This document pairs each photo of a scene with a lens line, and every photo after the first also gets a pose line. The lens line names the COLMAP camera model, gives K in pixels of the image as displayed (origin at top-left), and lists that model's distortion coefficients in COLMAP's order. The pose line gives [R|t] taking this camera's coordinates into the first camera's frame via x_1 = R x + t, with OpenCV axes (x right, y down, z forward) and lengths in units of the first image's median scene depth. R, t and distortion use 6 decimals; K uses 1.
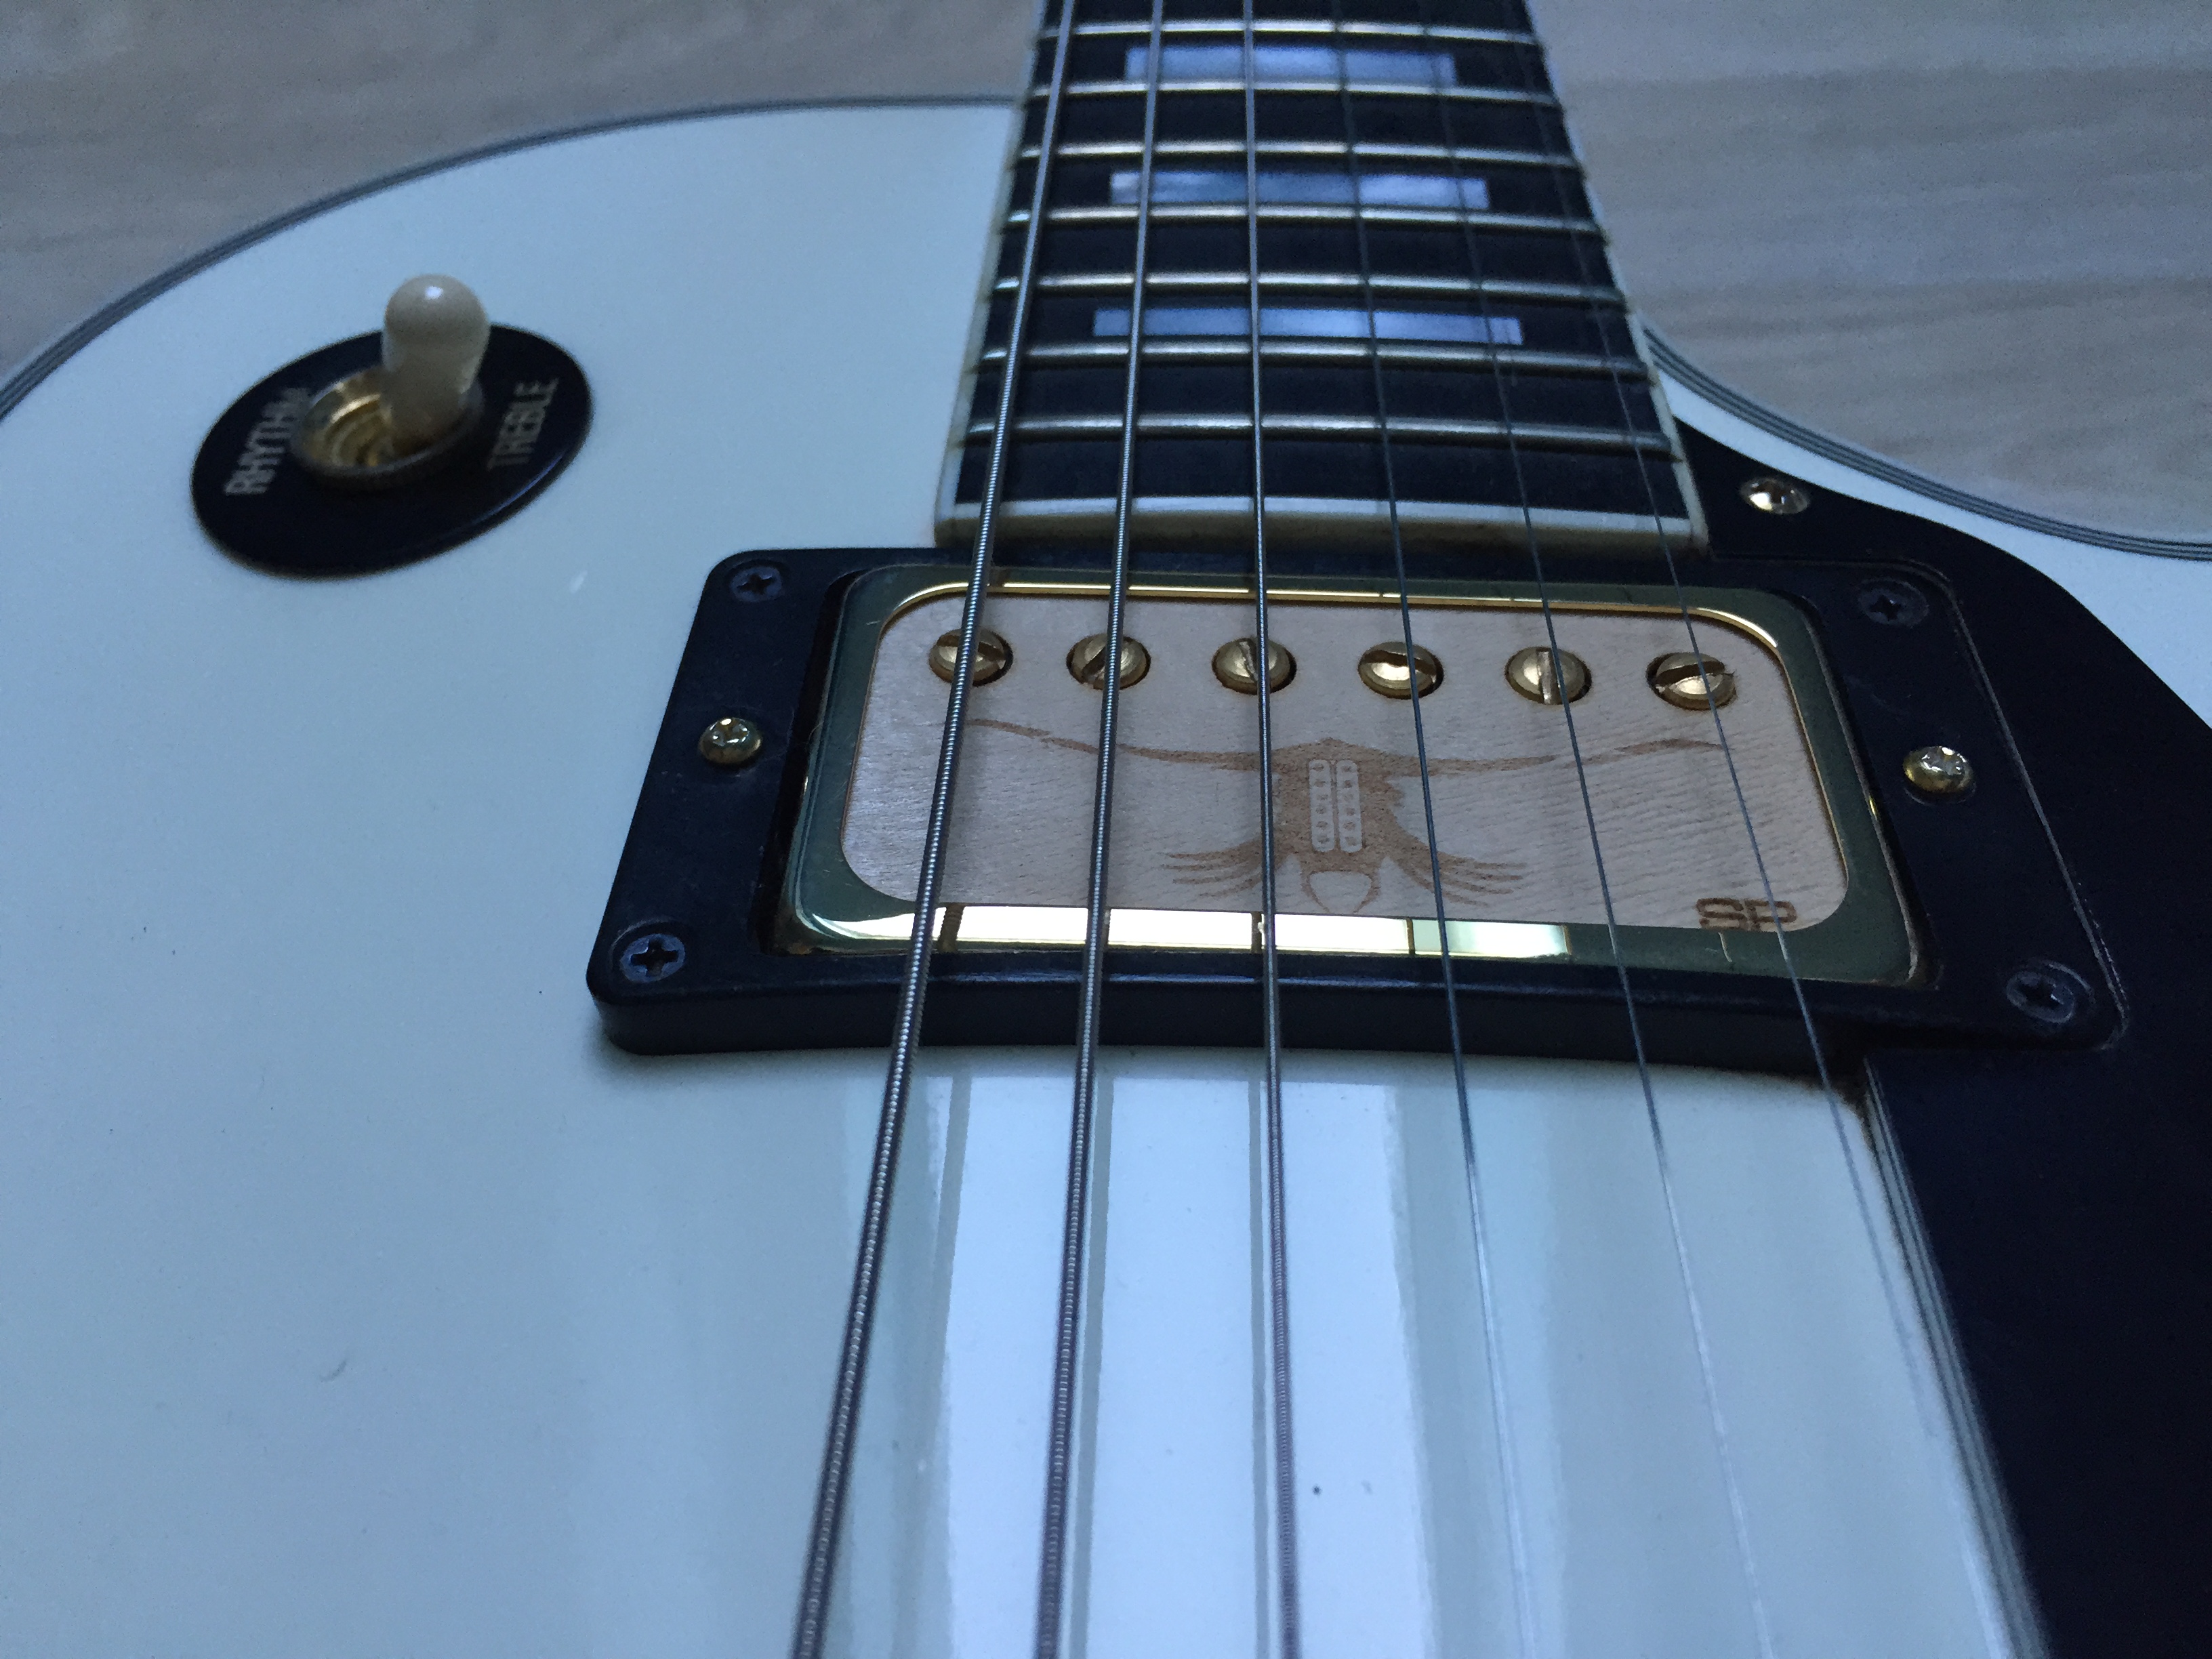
lens RADIAL K [[1971.0, 0, 1106.0], [0, 1971.0, 829.5], [0, 0, 1]] dist [0.109460, -0.321696]
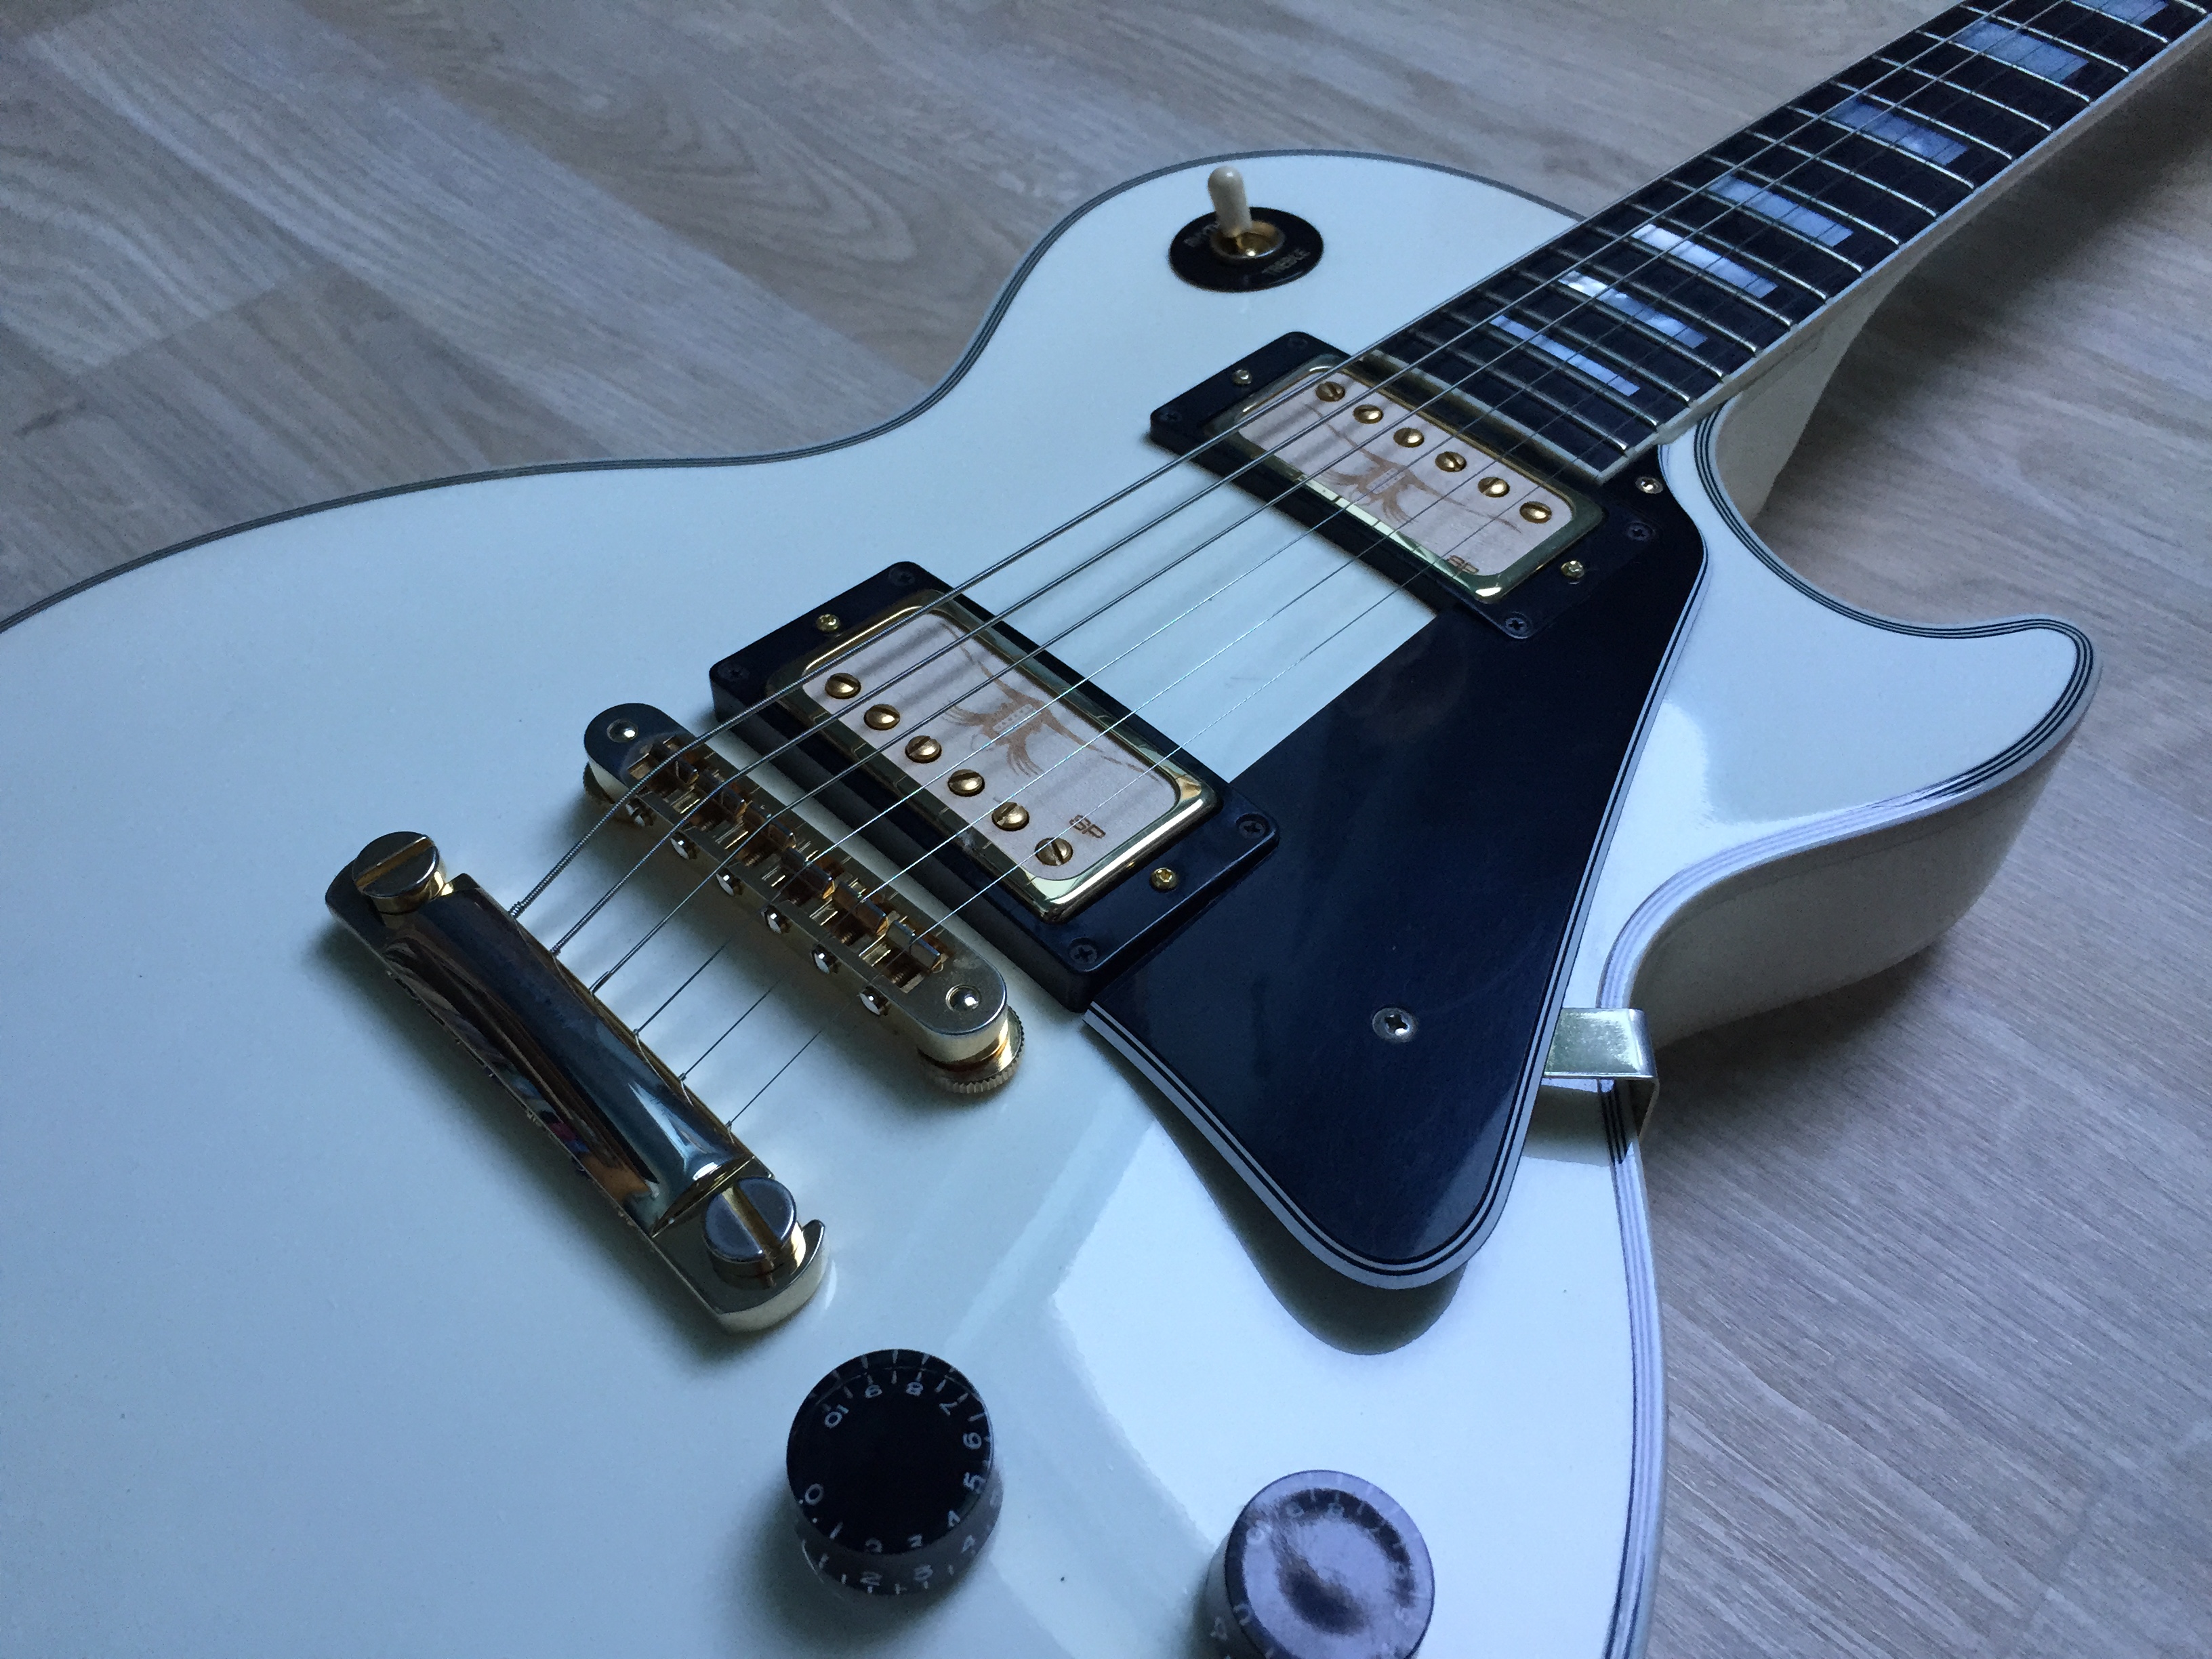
lens RADIAL K [[1923.6, 0, 1106.0], [0, 1923.6, 829.5], [0, 0, 1]] dist [0.003531, -0.013491]
pose [[0.739095, 0.518078, -0.430504, 1.077371], [-0.493365, 0.851482, 0.177676, 0.102982], [0.458617, 0.081076, 0.884928, -1.365289]]
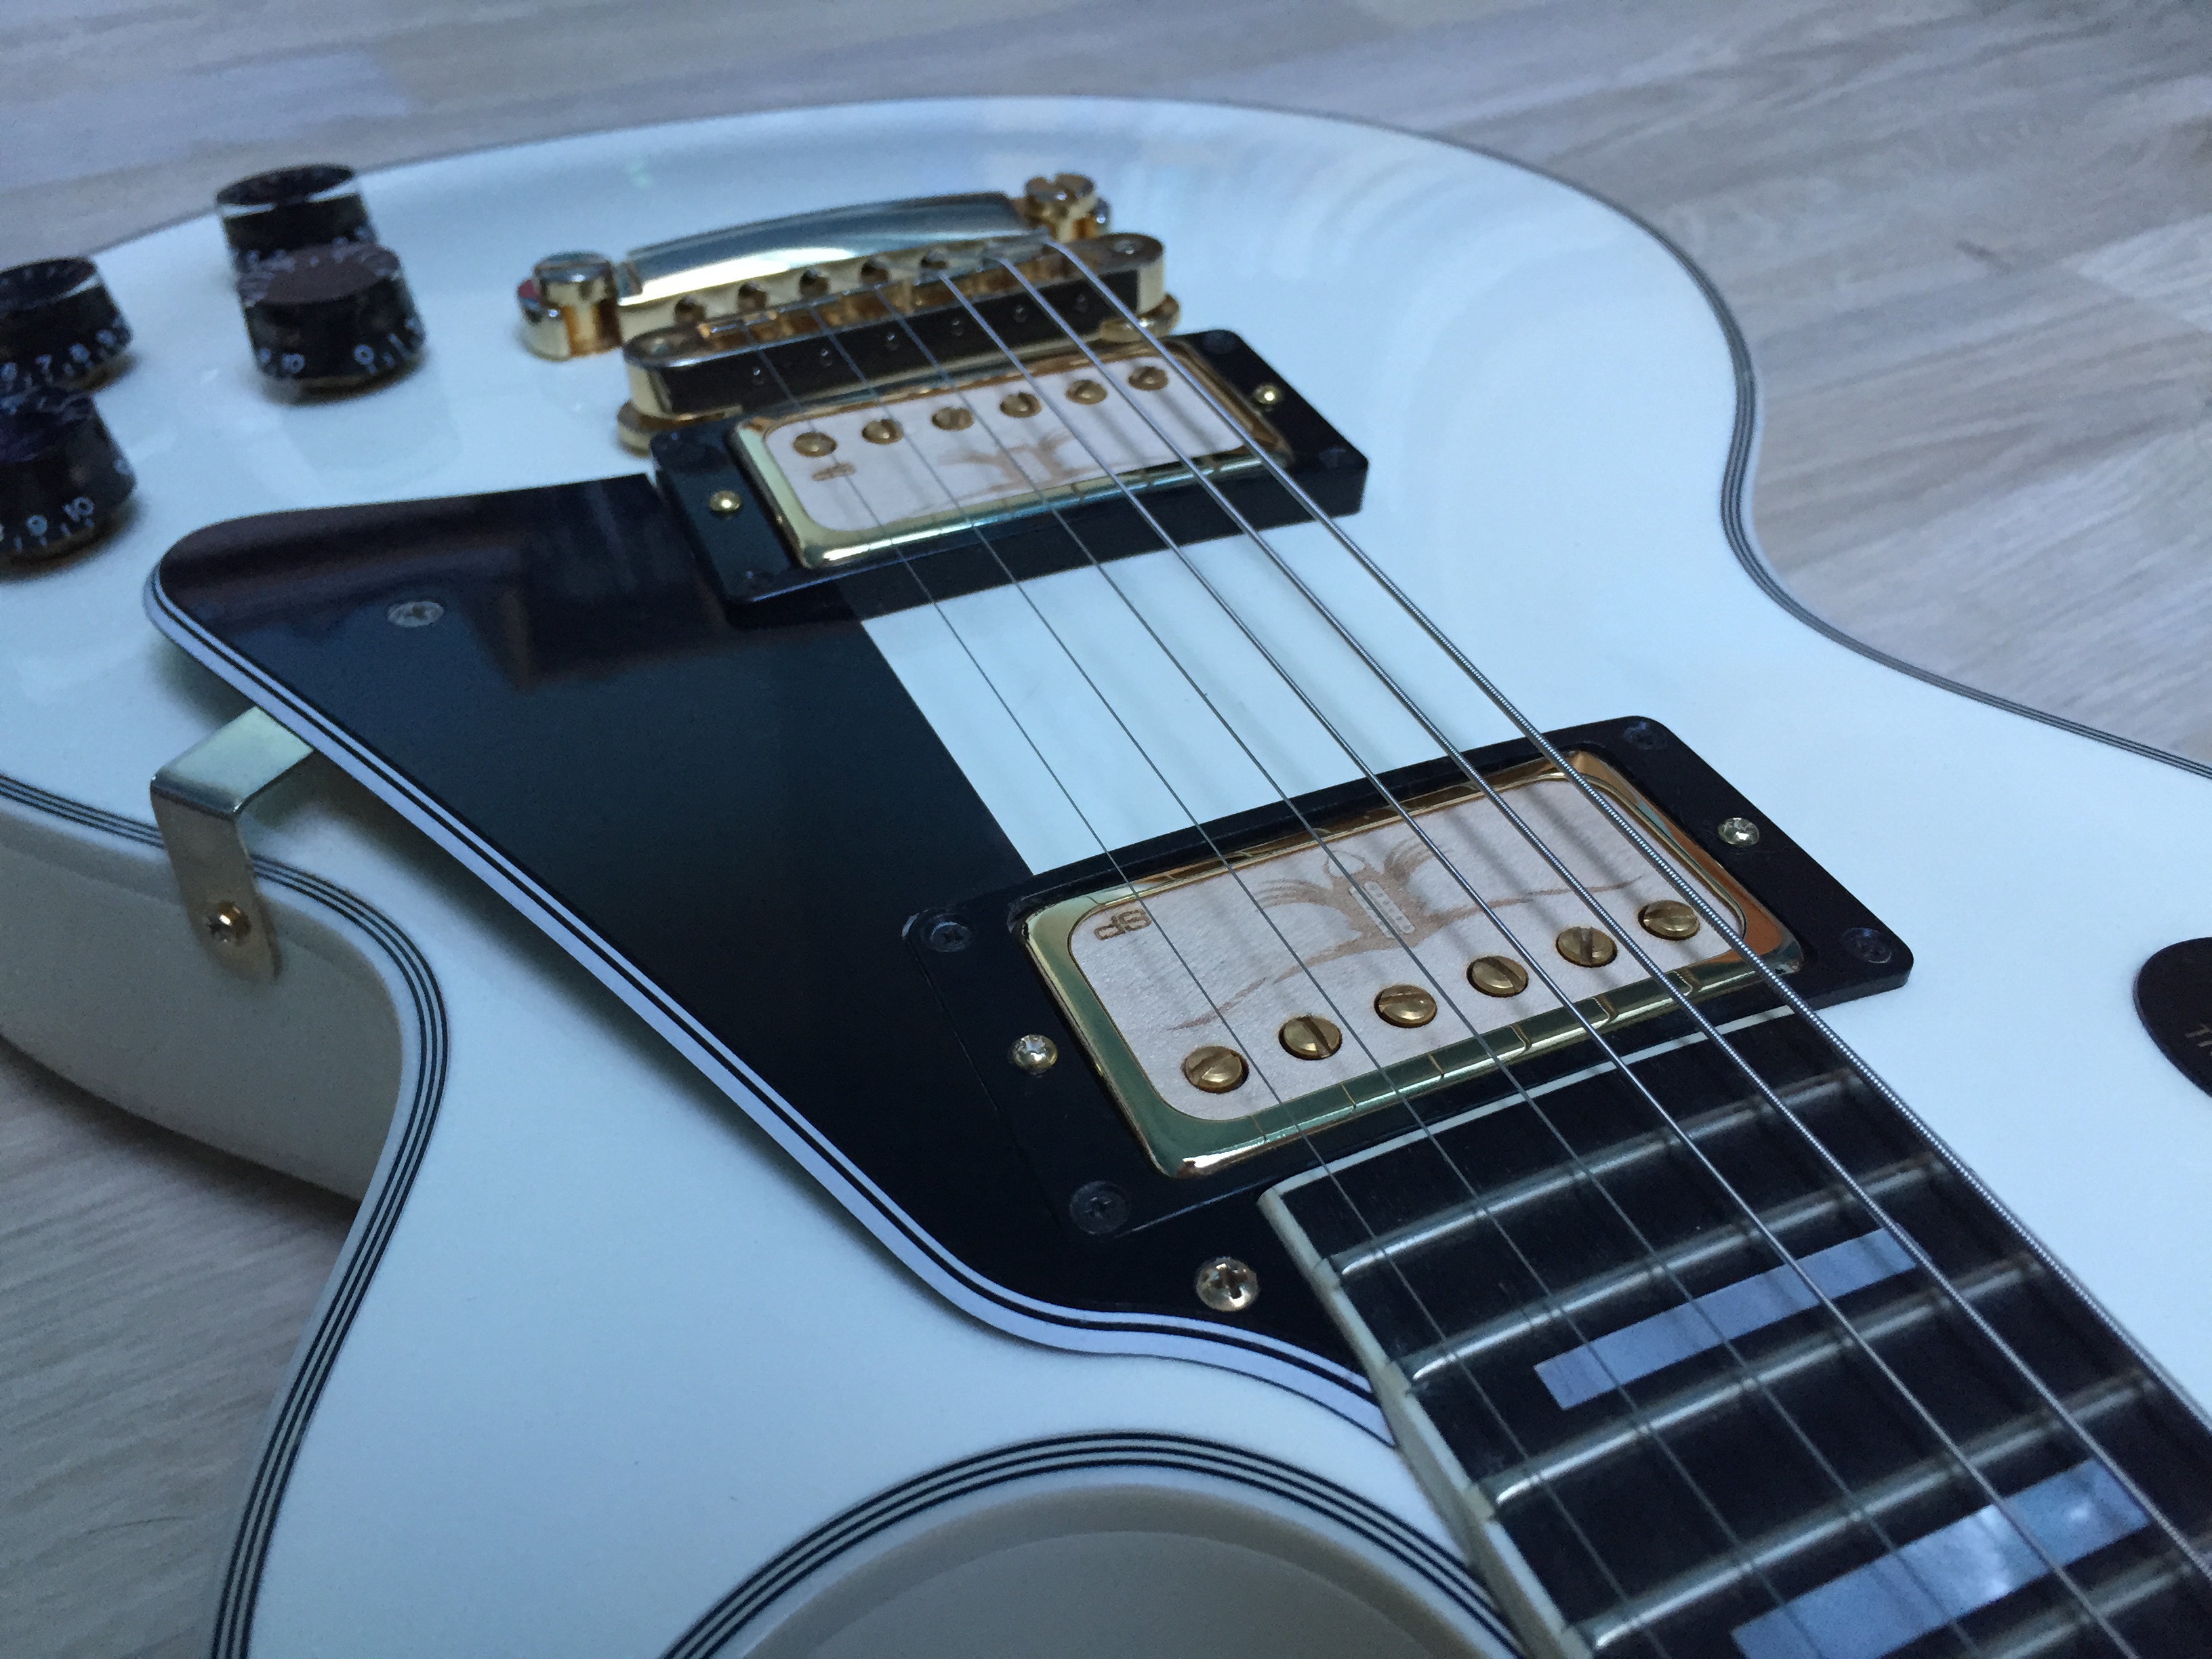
lens RADIAL K [[1993.3, 0, 1106.0], [0, 1993.3, 829.5], [0, 0, 1]] dist [0.000221, -0.013804]
pose [[-0.895995, 0.280684, -0.344107, 0.695529], [-0.312791, 0.151122, 0.937723, -1.191261], [0.315206, 0.947828, -0.047610, 0.793058]]
